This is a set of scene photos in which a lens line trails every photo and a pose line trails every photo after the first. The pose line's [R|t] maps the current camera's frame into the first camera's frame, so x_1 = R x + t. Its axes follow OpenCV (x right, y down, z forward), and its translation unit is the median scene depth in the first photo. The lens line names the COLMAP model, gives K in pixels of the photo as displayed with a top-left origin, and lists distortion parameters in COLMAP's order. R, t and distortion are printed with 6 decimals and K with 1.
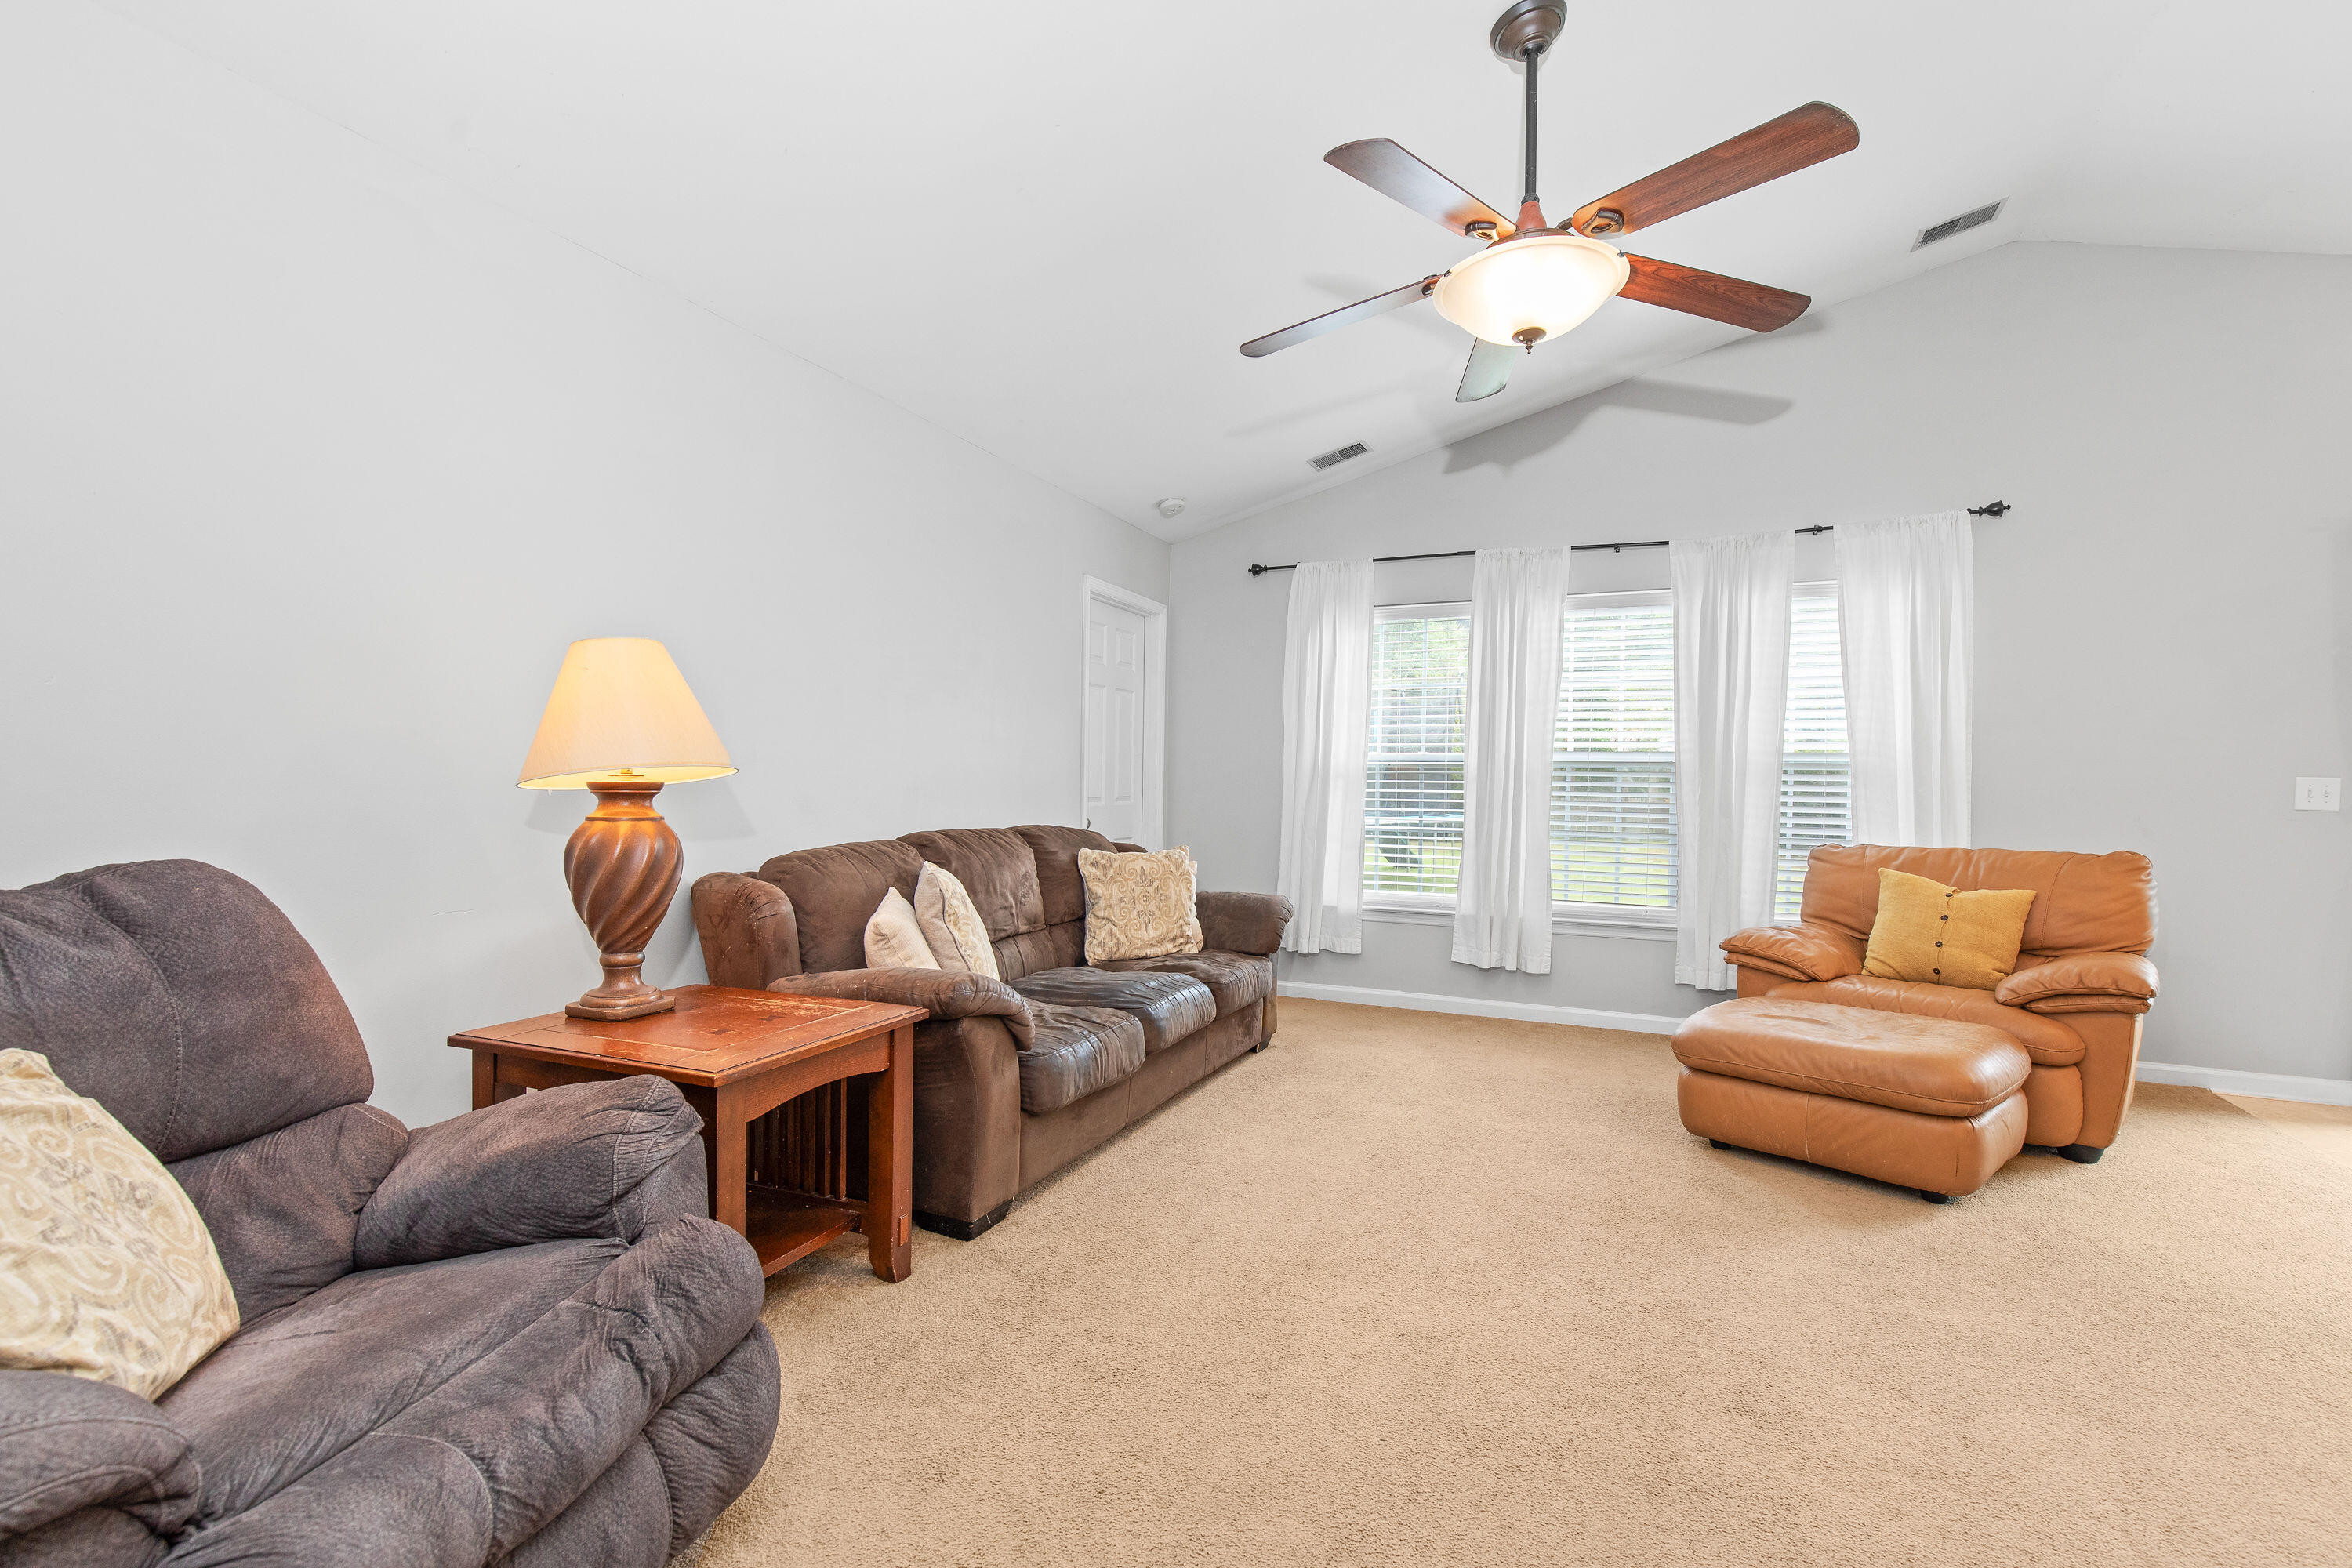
lens RADIAL K [[1073.6, 0, 1169.0], [0, 1073.6, 788.1], [0, 0, 1]] dist [-0.001721, -0.000630]
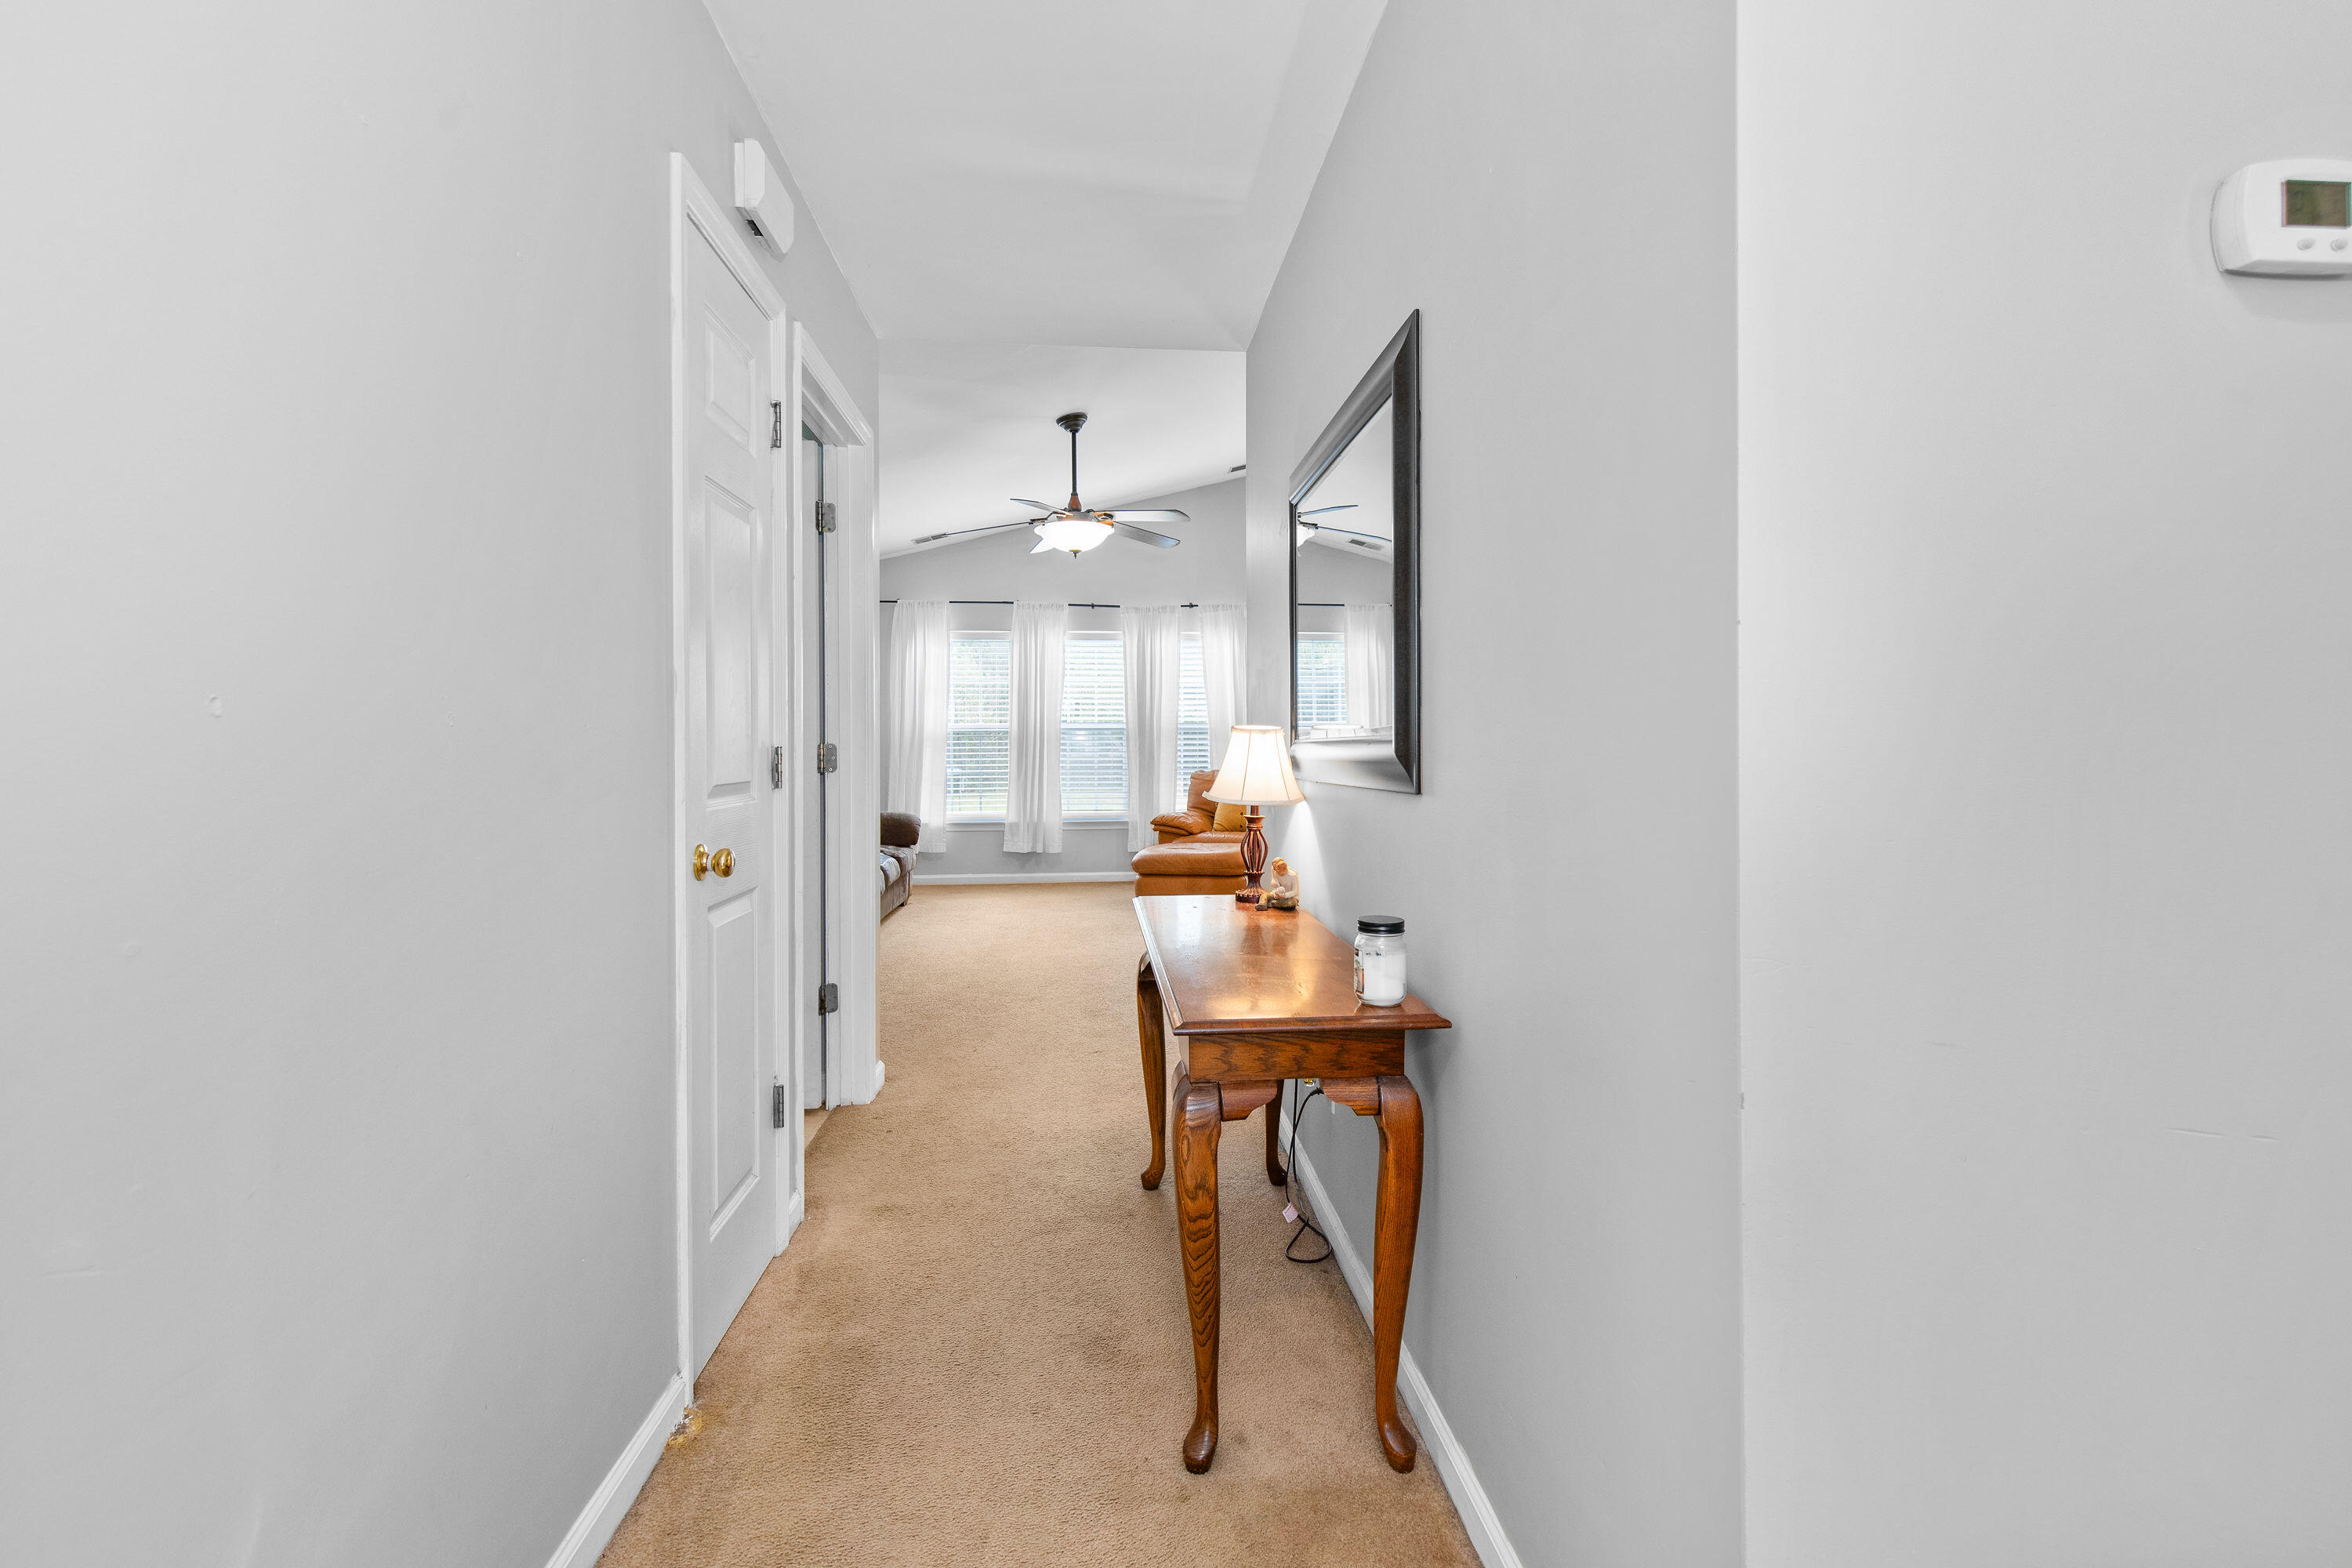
lens RADIAL K [[1073.6, 0, 1176.7], [0, 1073.6, 770.9], [0, 0, 1]] dist [-0.001721, -0.000630]
pose [[0.874497, -0.030896, 0.484046, -0.329371], [0.020734, 0.999438, 0.026335, 0.001633], [-0.484587, -0.012994, 0.874646, -0.619179]]
